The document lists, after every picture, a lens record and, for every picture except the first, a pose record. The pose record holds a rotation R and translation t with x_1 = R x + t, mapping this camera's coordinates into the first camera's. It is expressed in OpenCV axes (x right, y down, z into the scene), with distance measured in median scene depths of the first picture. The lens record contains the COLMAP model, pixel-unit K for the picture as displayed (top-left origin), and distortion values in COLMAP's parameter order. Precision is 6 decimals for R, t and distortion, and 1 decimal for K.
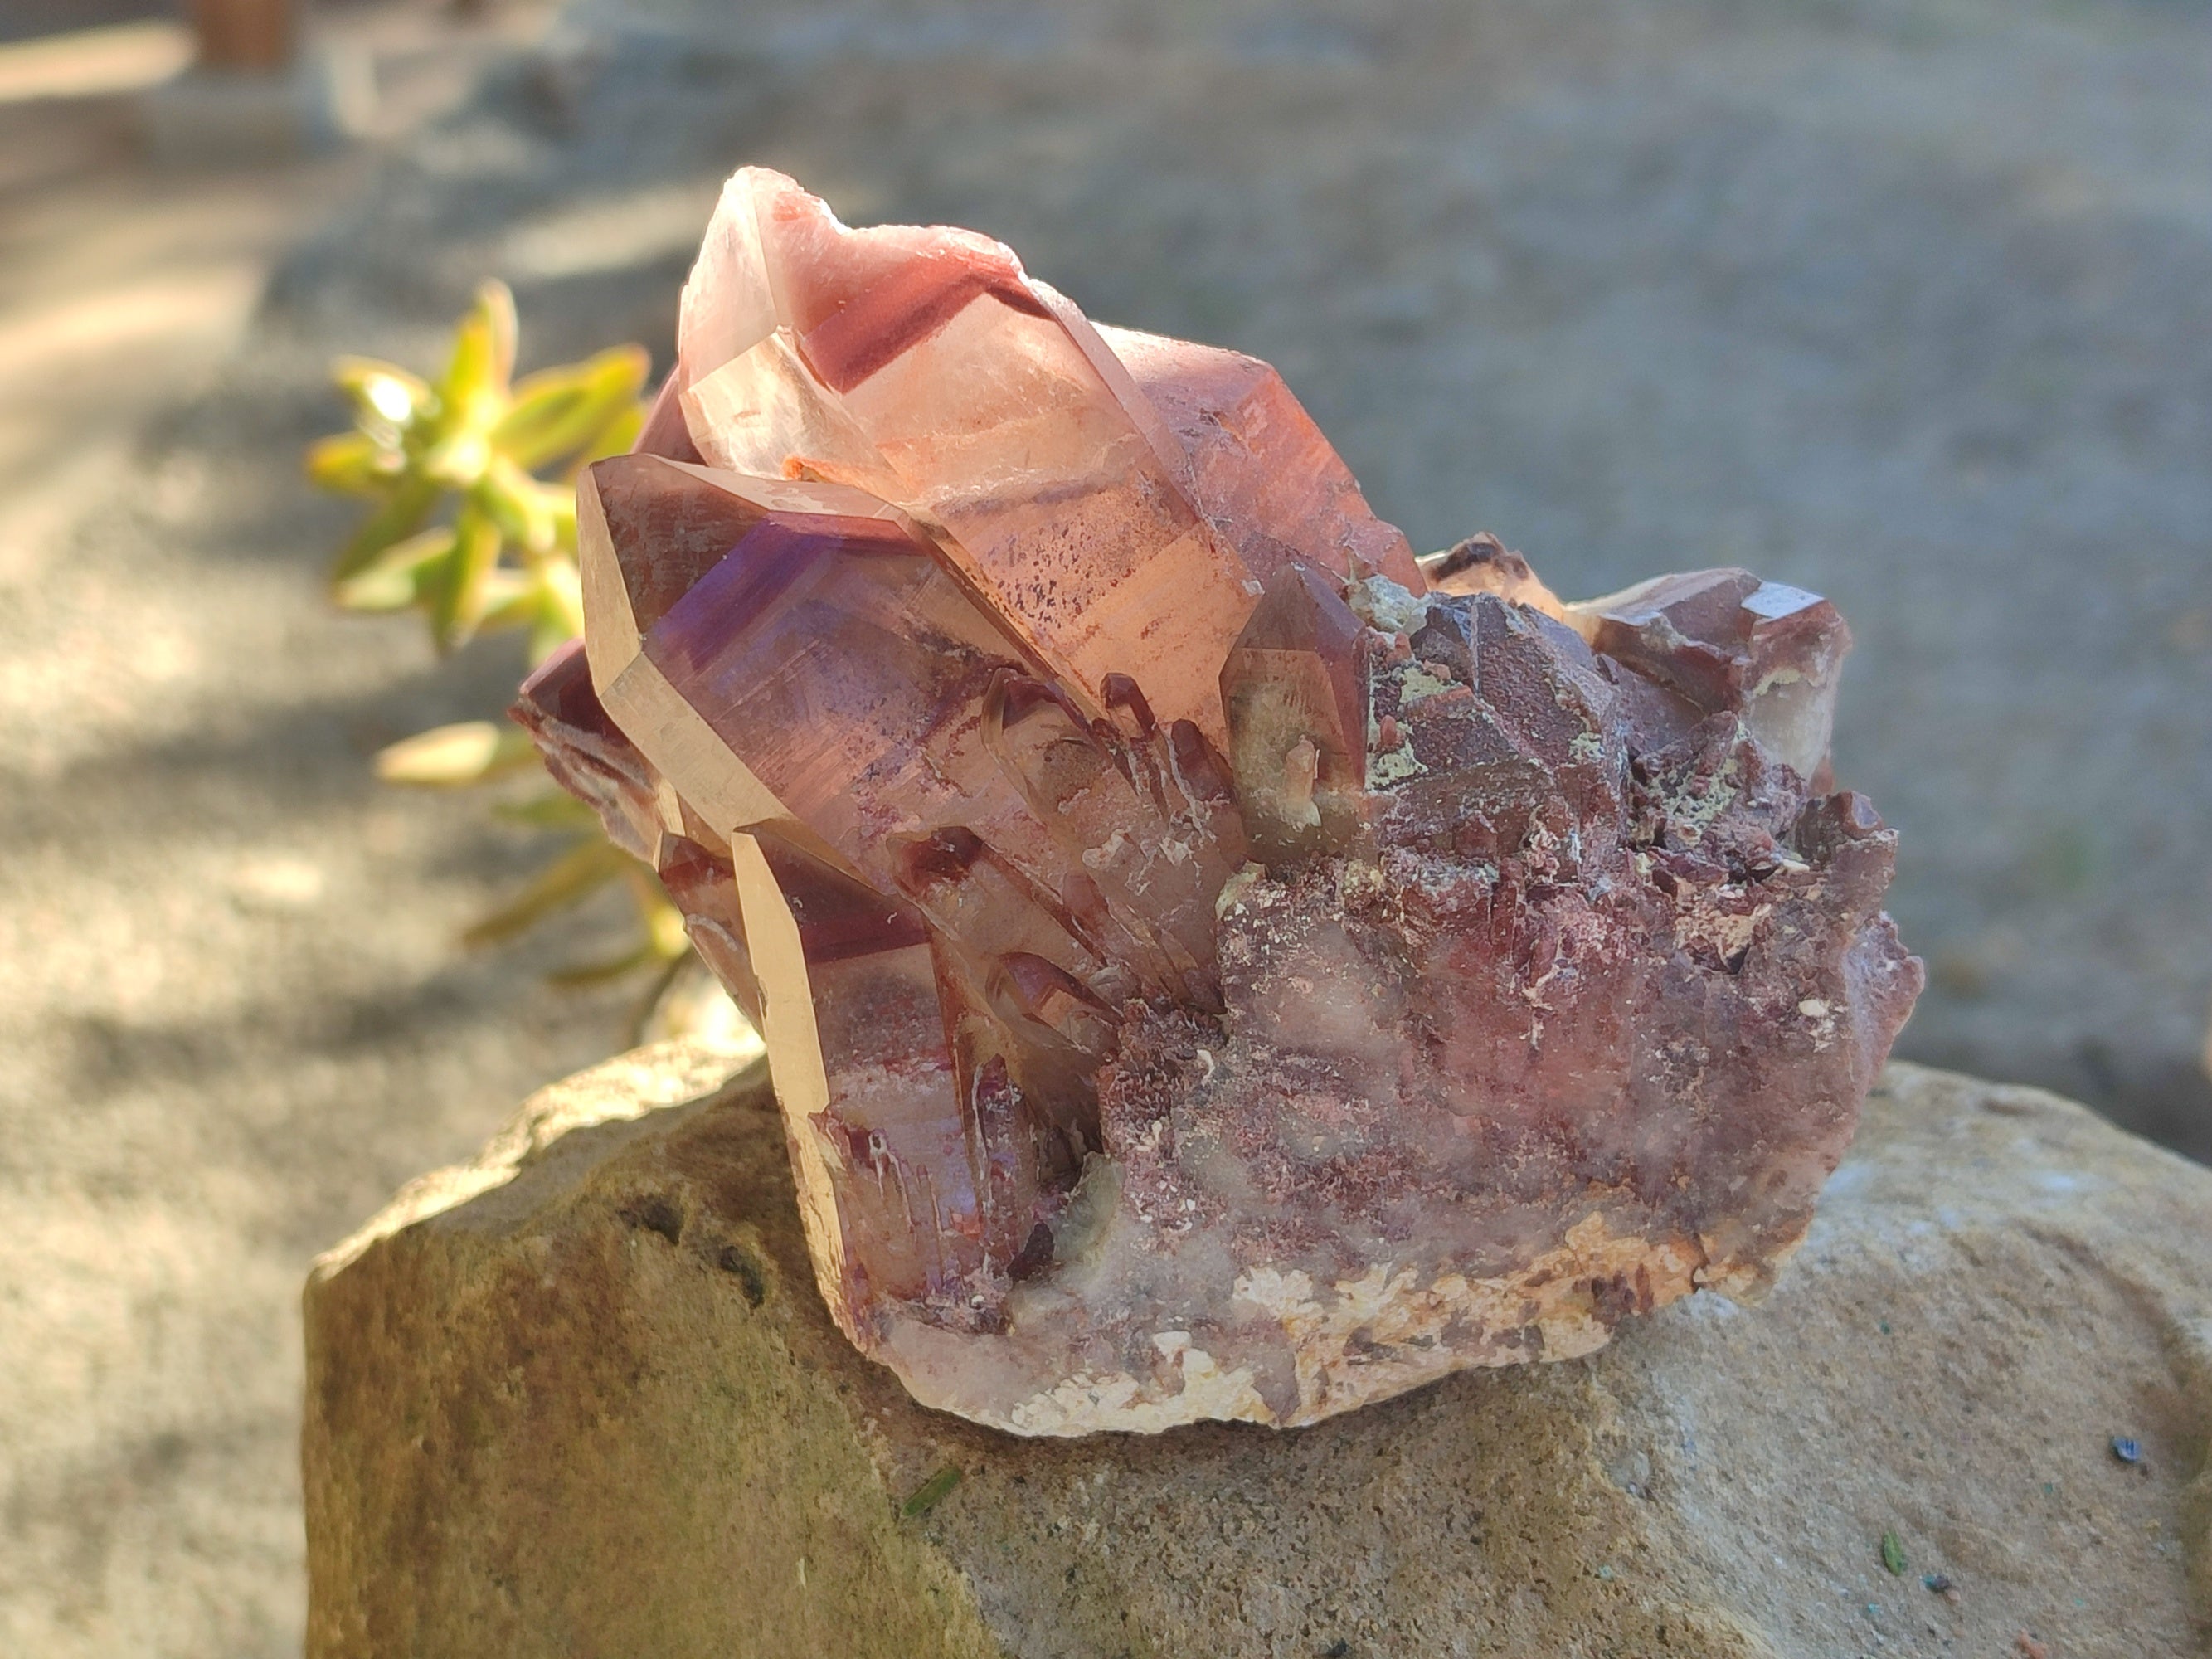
lens RADIAL K [[3398.1, 0, 1106.0], [0, 3398.1, 829.5], [0, 0, 1]] dist [0.353977, -2.531222]
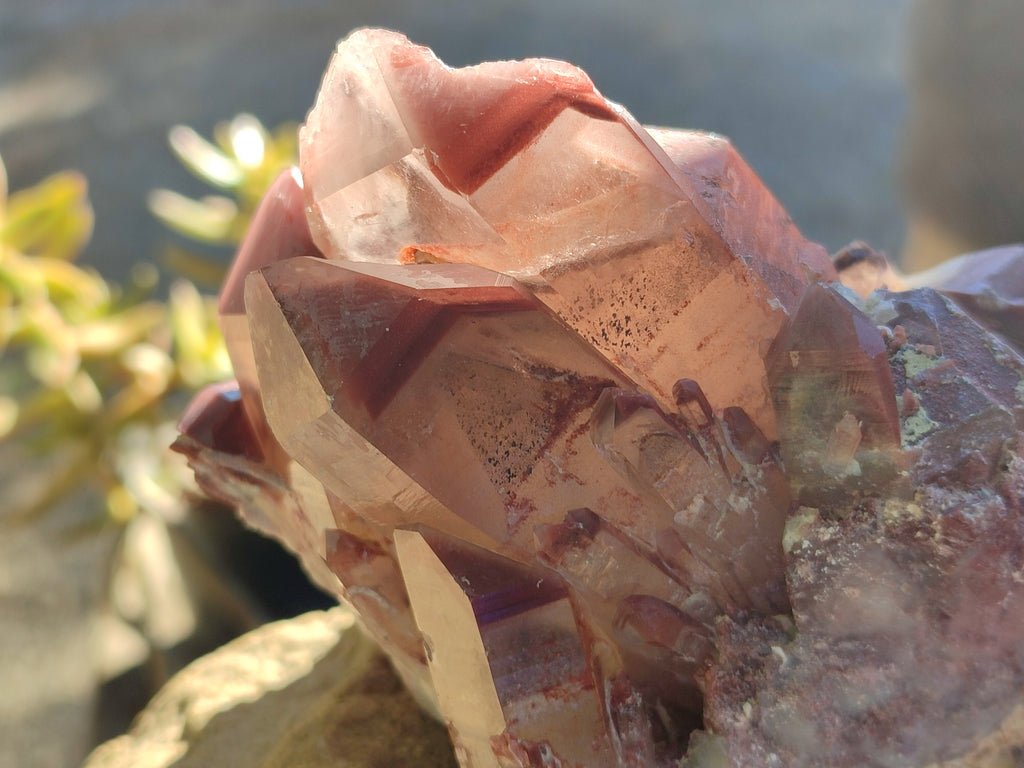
lens RADIAL K [[1573.0, 0, 512.0], [0, 1573.0, 384.0], [0, 0, 1]] dist [0.353977, -2.531222]
pose [[0.977144, -0.126857, 0.170576, -0.169004], [0.124498, 0.991917, 0.024498, -0.067476], [-0.172305, -0.002702, 0.985040, 0.396910]]
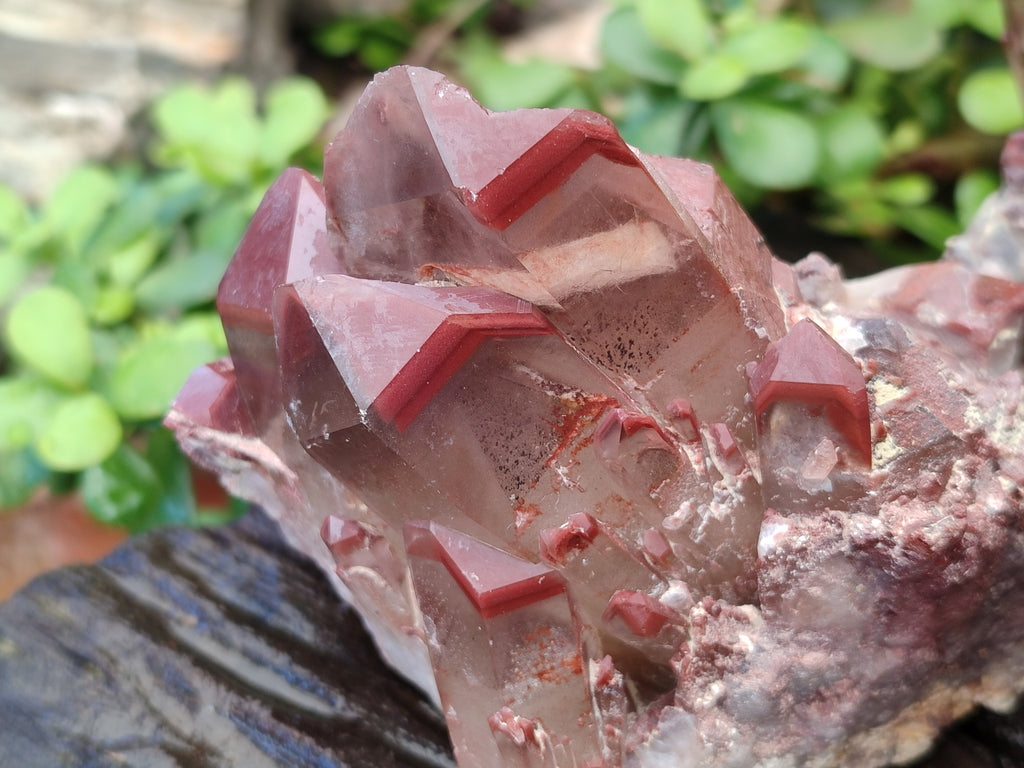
lens RADIAL K [[1573.0, 0, 512.0], [0, 1573.0, 384.0], [0, 0, 1]] dist [0.353977, -2.531222]
pose [[0.954164, -0.111560, 0.277714, -0.254326], [0.078493, 0.988728, 0.127495, -0.144775], [-0.288807, -0.099853, 0.952166, 0.368500]]
